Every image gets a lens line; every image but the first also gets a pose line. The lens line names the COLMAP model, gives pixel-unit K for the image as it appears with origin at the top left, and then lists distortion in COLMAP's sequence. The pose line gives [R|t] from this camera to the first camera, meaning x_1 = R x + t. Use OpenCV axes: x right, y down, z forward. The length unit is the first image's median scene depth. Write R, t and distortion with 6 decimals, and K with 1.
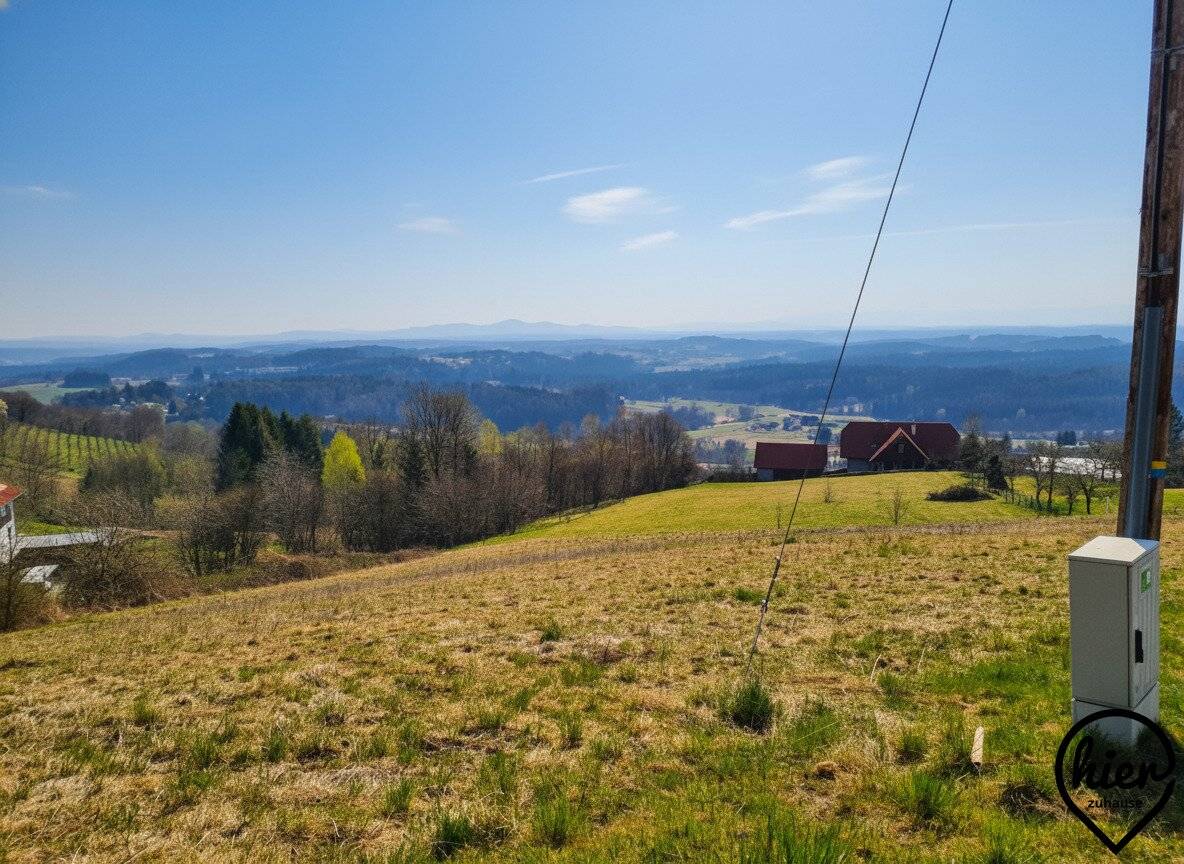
lens RADIAL K [[822.0, 0, 592.0], [0, 822.0, 432.0], [0, 0, 1]] dist [0.001599, 0.000196]
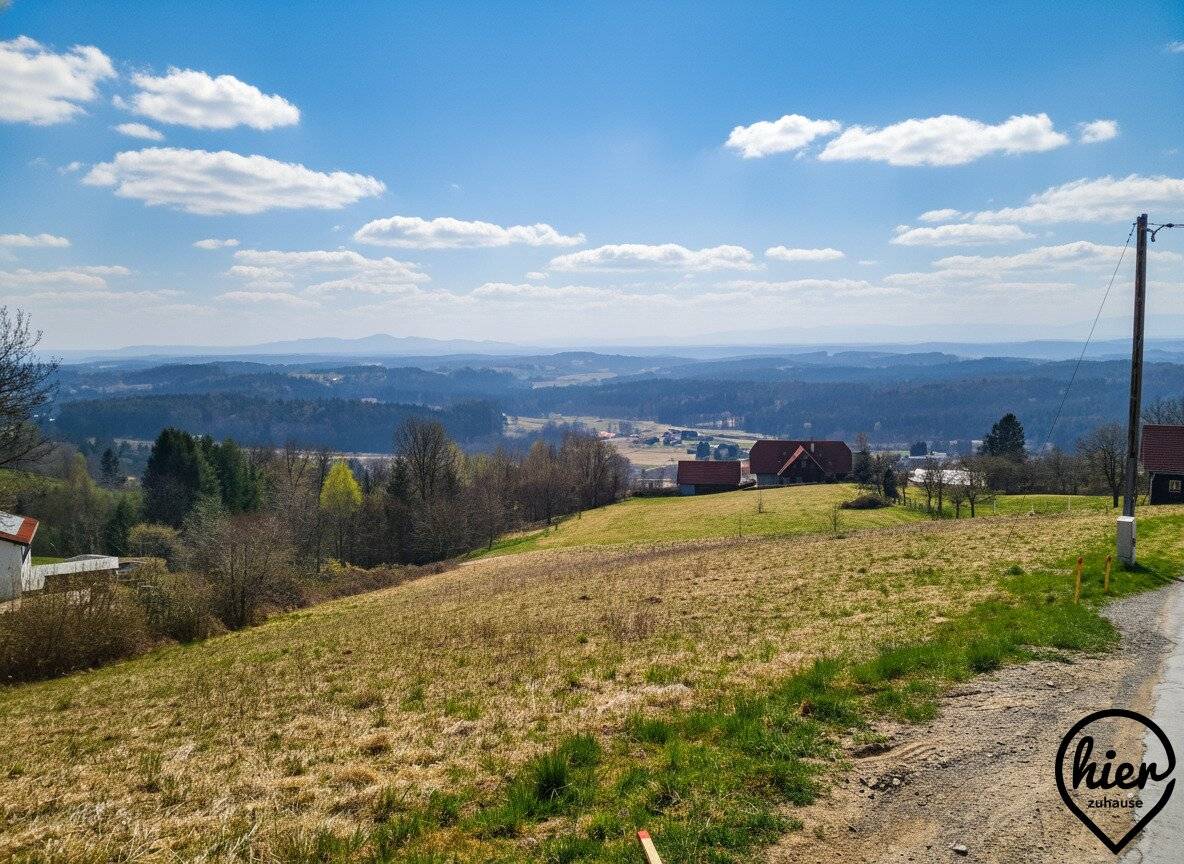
lens RADIAL K [[822.0, 0, 592.0], [0, 822.0, 432.0], [0, 0, 1]] dist [0.001599, 0.000196]
pose [[0.989263, -0.011455, 0.145697, -0.075082], [0.014283, 0.999729, -0.018380, -0.007201], [-0.145447, 0.020264, 0.989158, -0.077005]]
